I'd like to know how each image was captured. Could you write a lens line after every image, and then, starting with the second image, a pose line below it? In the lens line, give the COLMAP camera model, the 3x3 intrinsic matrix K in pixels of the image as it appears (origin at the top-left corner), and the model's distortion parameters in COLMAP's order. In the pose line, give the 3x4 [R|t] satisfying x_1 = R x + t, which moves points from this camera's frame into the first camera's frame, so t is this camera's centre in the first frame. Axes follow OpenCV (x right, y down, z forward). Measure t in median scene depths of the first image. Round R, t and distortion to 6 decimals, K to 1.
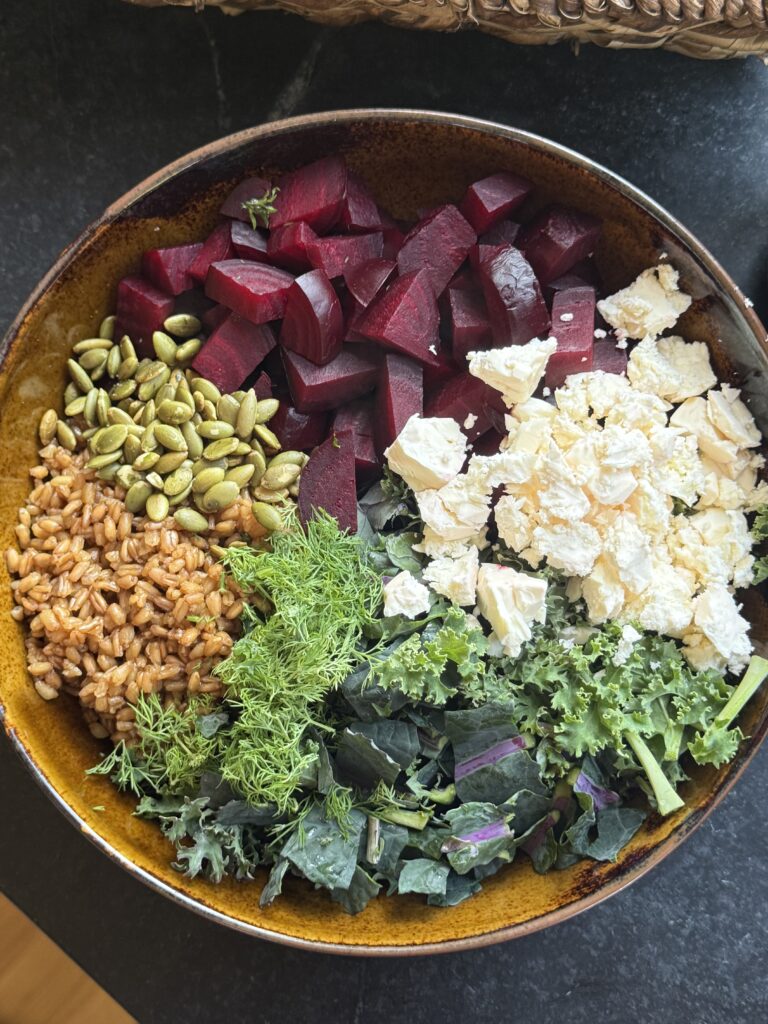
lens RADIAL K [[1381.9, 0, 384.0], [0, 1381.9, 512.0], [0, 0, 1]] dist [0.193259, -0.422672]
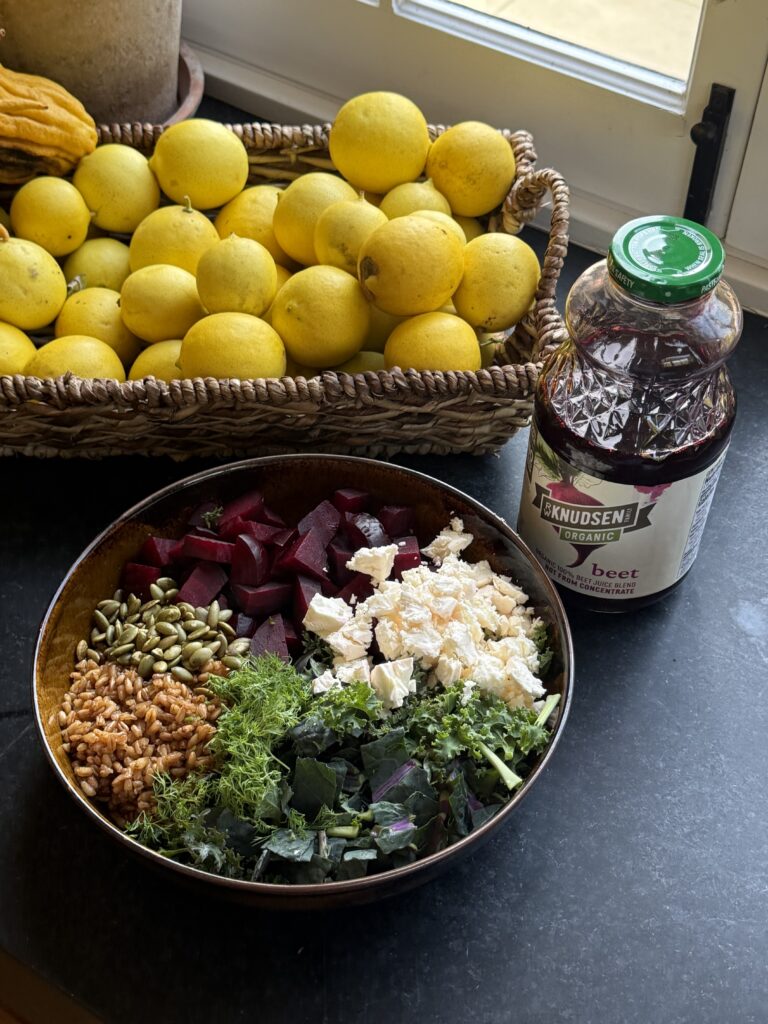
lens RADIAL K [[1381.9, 0, 384.0], [0, 1381.9, 512.0], [0, 0, 1]] dist [0.193259, -0.422672]
pose [[0.987935, -0.076085, 0.134892, -0.112646], [0.139606, 0.814580, -0.563001, 0.765563], [-0.067044, 0.575040, 0.815373, -0.382839]]
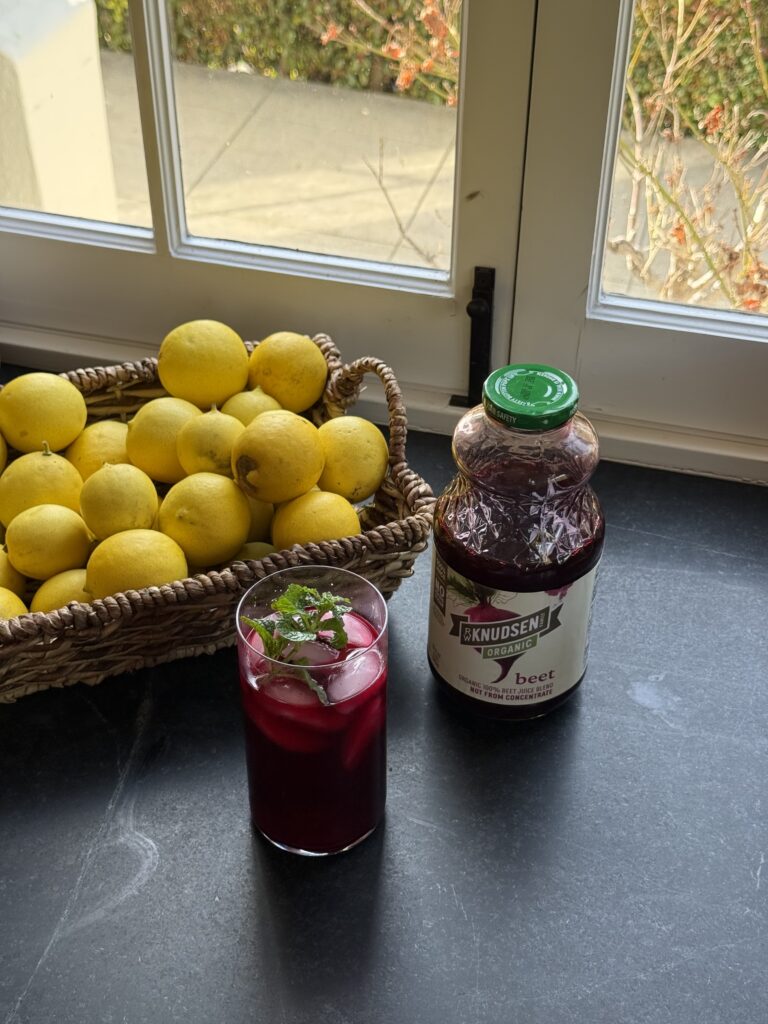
lens RADIAL K [[1438.0, 0, 384.0], [0, 1438.0, 512.0], [0, 0, 1]] dist [0.147997, -0.041445]
pose [[0.892592, -0.247272, 0.377009, -0.488986], [0.441492, 0.648969, -0.619616, 0.898206], [-0.091454, 0.719511, 0.688433, -0.482438]]
